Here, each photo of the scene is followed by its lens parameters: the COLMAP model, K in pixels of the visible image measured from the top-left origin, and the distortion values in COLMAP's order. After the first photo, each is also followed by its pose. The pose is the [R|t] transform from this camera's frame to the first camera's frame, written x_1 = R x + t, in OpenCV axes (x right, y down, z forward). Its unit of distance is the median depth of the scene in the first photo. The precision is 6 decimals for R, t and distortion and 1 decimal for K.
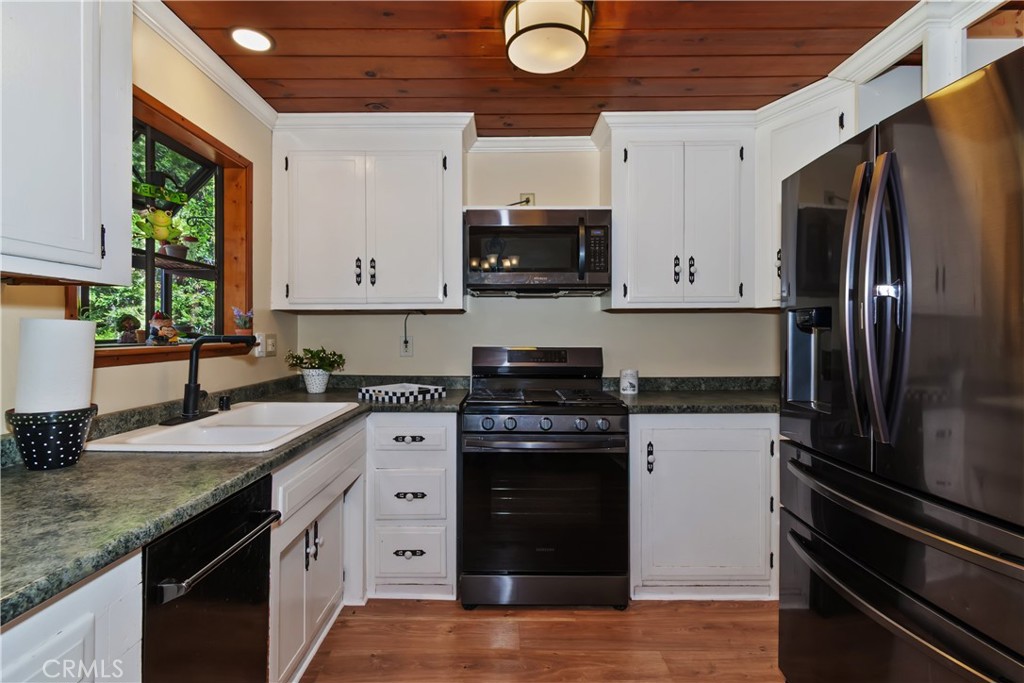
lens RADIAL K [[459.3, 0, 508.2], [0, 459.3, 339.4], [0, 0, 1]] dist [0.000073, -0.000046]
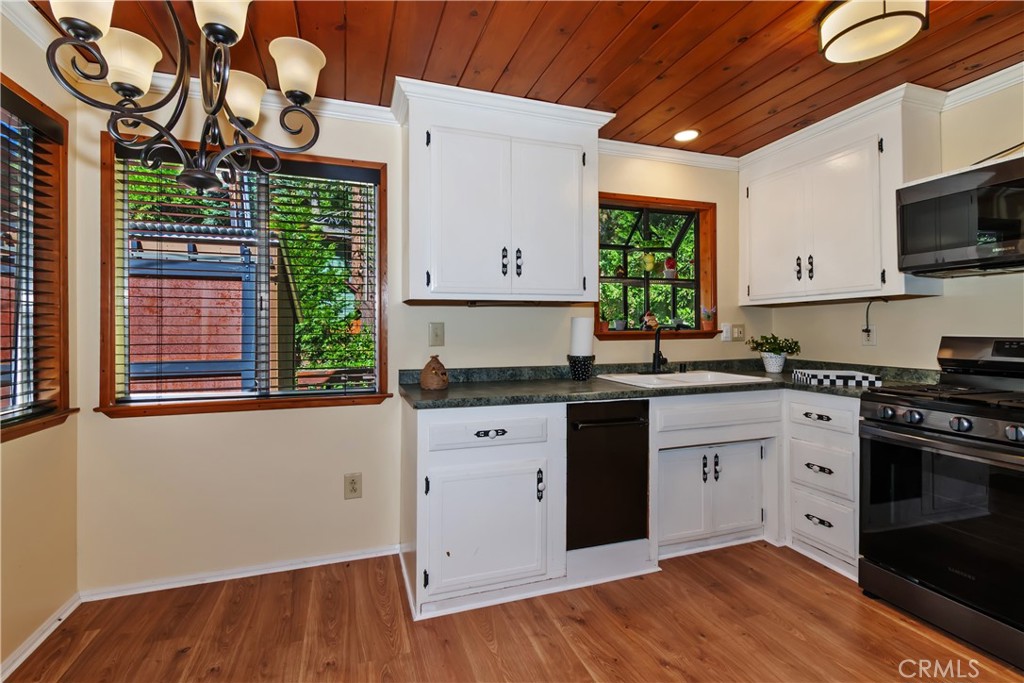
lens RADIAL K [[459.3, 0, 508.2], [0, 459.3, 339.4], [0, 0, 1]] dist [0.000073, -0.000046]
pose [[0.329452, 0.017124, -0.944017, 0.576851], [-0.006520, 0.999853, 0.015861, 0.016858], [0.944150, 0.000929, 0.329515, -0.069051]]
